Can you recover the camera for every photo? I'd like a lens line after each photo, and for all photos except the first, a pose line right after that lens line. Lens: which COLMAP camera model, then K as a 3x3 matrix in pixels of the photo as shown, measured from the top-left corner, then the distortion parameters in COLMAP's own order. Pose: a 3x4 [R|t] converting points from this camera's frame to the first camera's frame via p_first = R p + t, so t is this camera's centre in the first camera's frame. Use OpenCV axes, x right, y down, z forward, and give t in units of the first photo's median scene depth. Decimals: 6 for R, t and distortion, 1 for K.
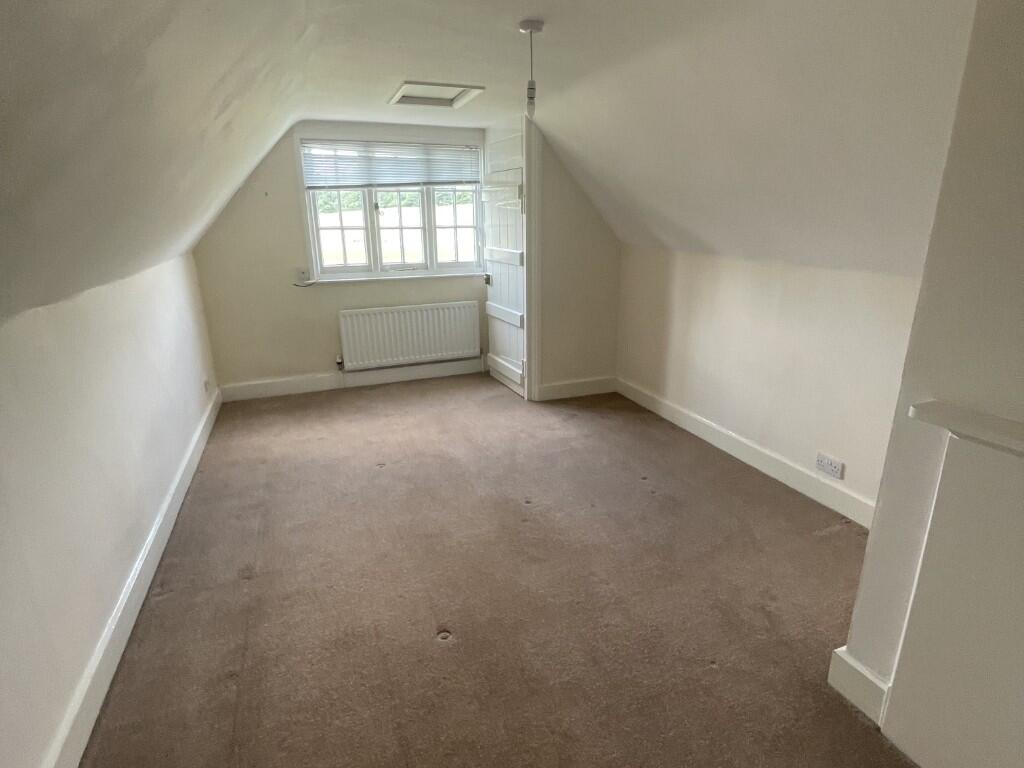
lens RADIAL K [[552.5, 0, 512.9], [0, 552.5, 385.9], [0, 0, 1]] dist [-0.002852, -0.001878]
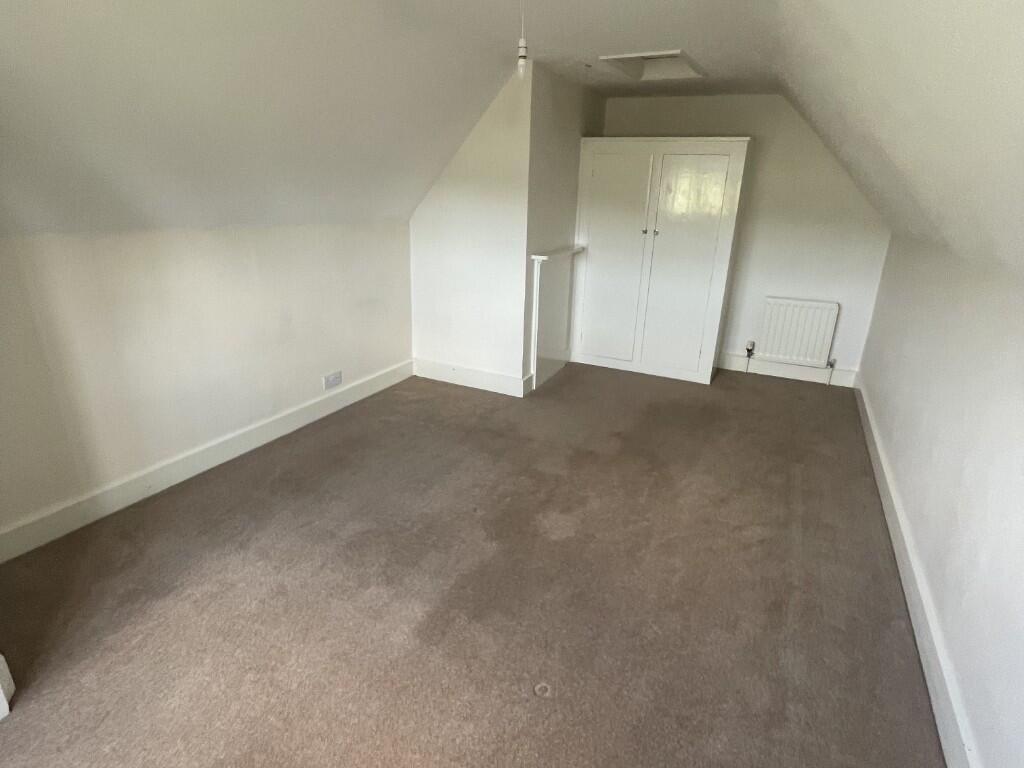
lens RADIAL K [[552.5, 0, 512.4], [0, 552.5, 382.5], [0, 0, 1]] dist [-0.002852, -0.001878]
pose [[-0.668616, -0.263931, 0.695193, -0.428366], [0.192739, 0.841432, 0.504821, -0.301858], [-0.718195, 0.471522, -0.511725, 0.994572]]
